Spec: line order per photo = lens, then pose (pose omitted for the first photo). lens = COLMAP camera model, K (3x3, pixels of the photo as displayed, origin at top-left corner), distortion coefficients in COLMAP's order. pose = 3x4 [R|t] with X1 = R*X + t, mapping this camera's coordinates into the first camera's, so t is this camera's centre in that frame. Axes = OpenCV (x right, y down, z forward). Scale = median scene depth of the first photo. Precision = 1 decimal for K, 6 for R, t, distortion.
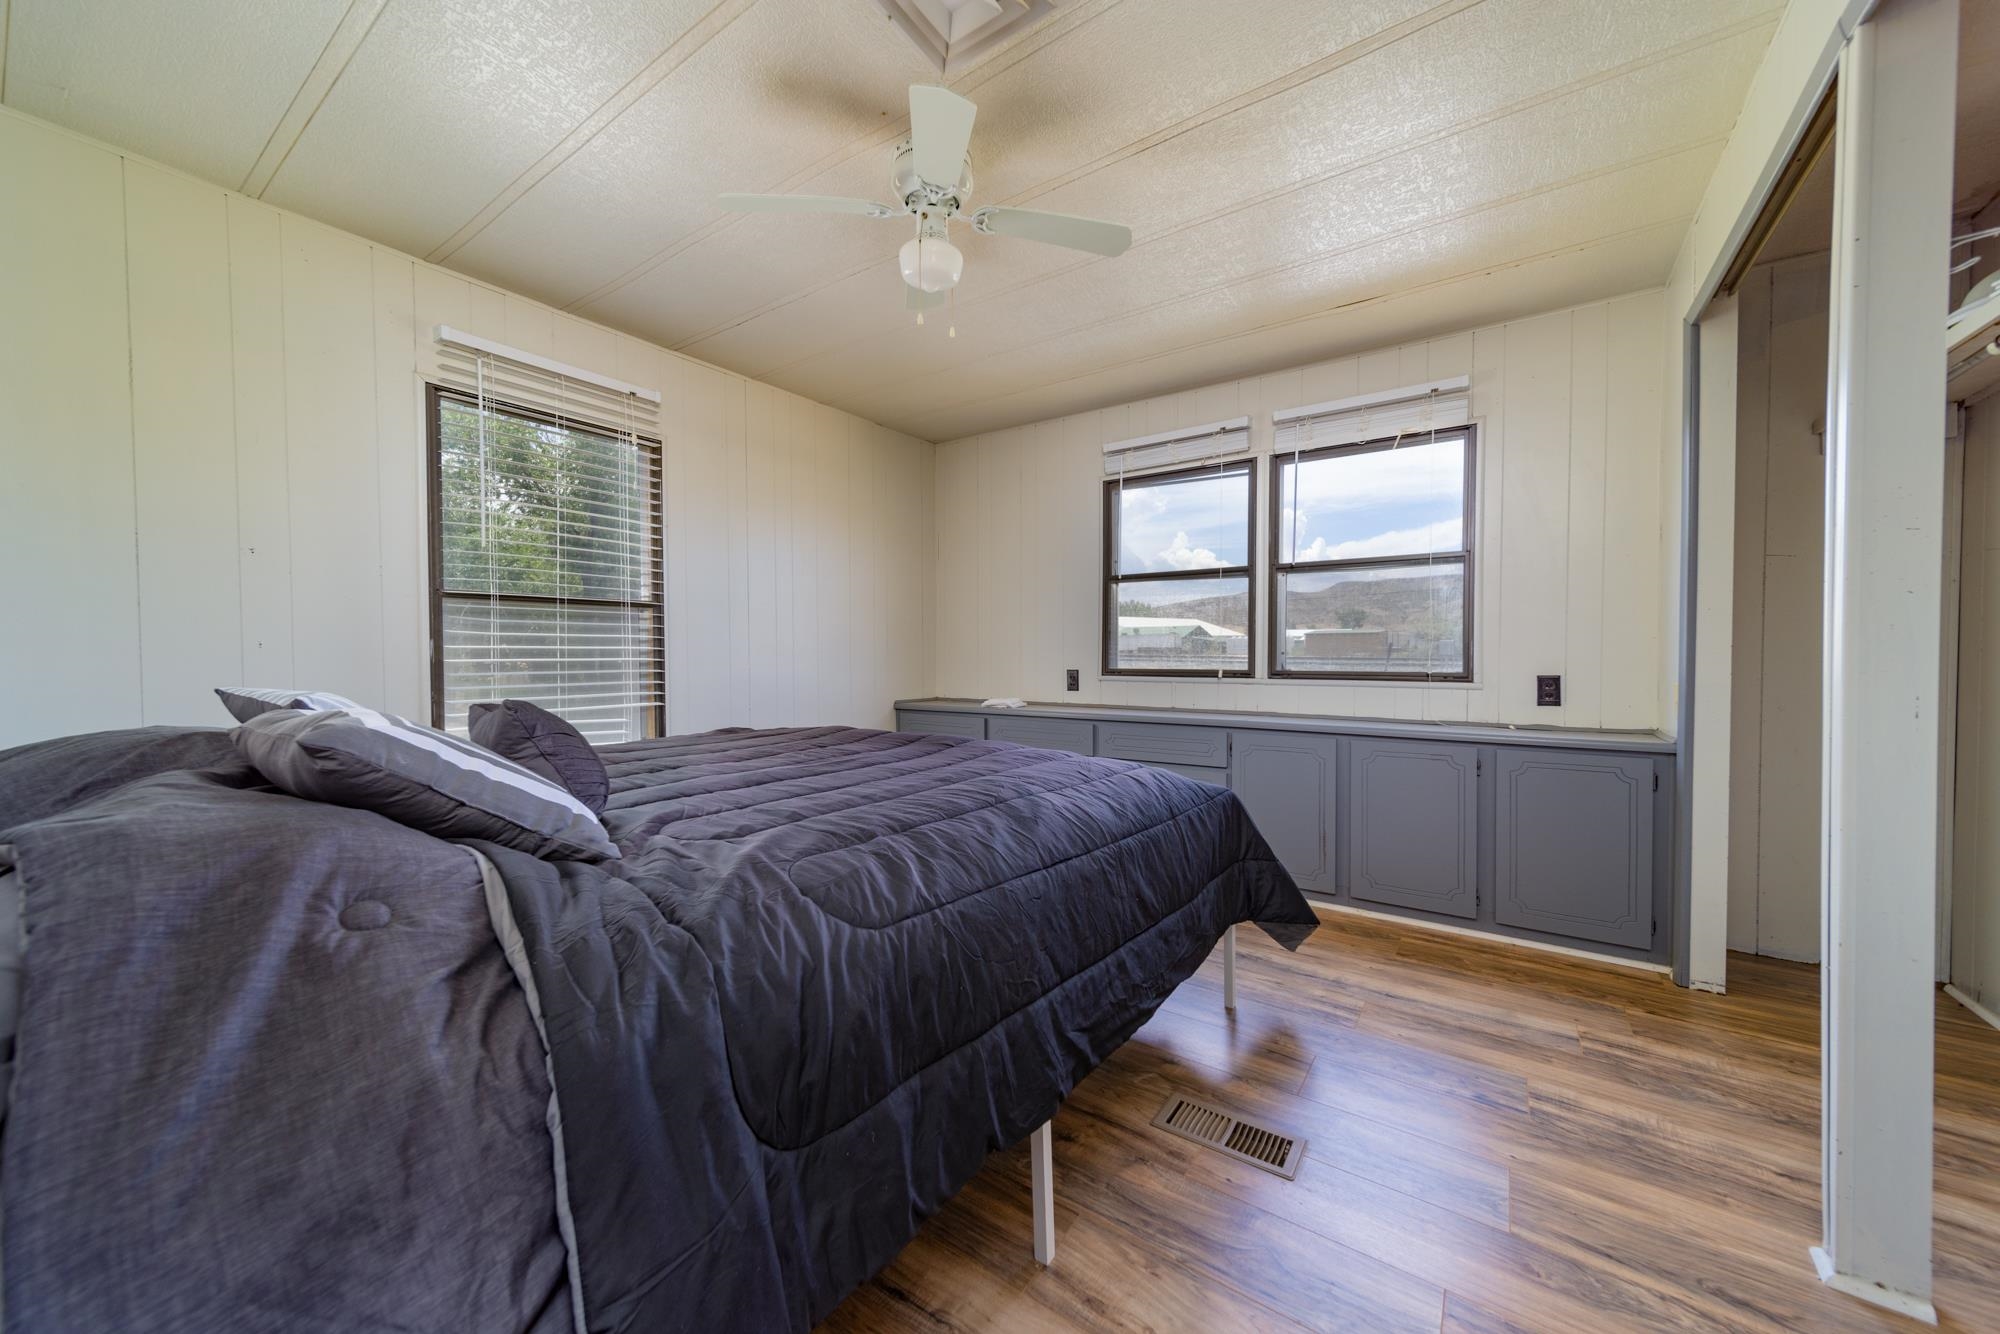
lens RADIAL K [[721.9, 0, 999.2], [0, 721.9, 662.3], [0, 0, 1]] dist [0.011709, -0.000111]
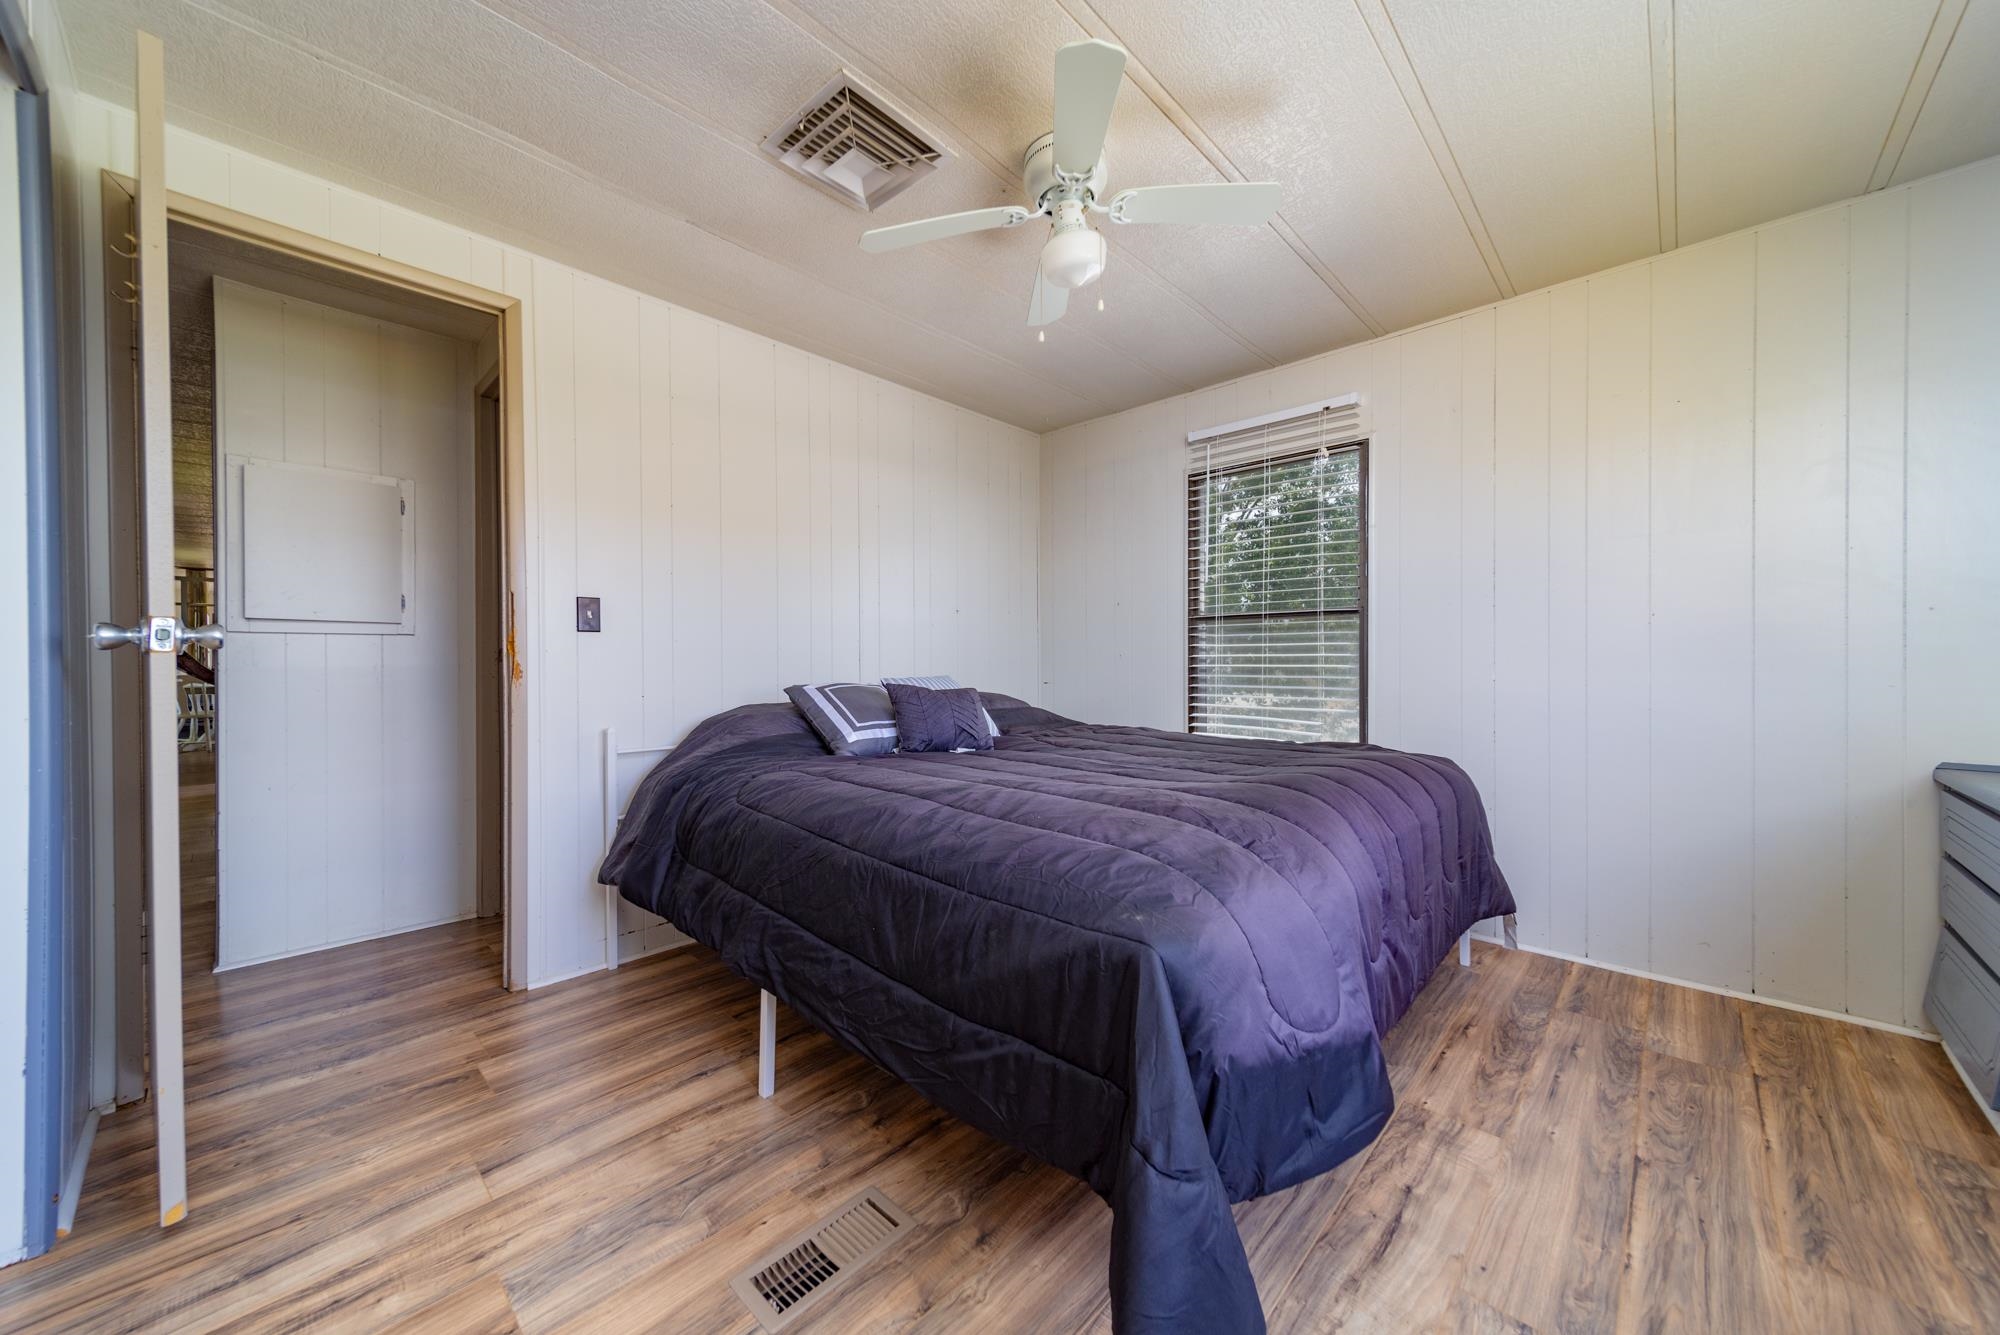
lens RADIAL K [[721.9, 0, 1001.2], [0, 721.9, 665.0], [0, 0, 1]] dist [0.011709, -0.000111]
pose [[-0.145770, 0.006111, -0.989300, 0.644828], [-0.014928, 0.999853, 0.008376, -0.008636], [0.989206, 0.015989, -0.145657, 0.772758]]
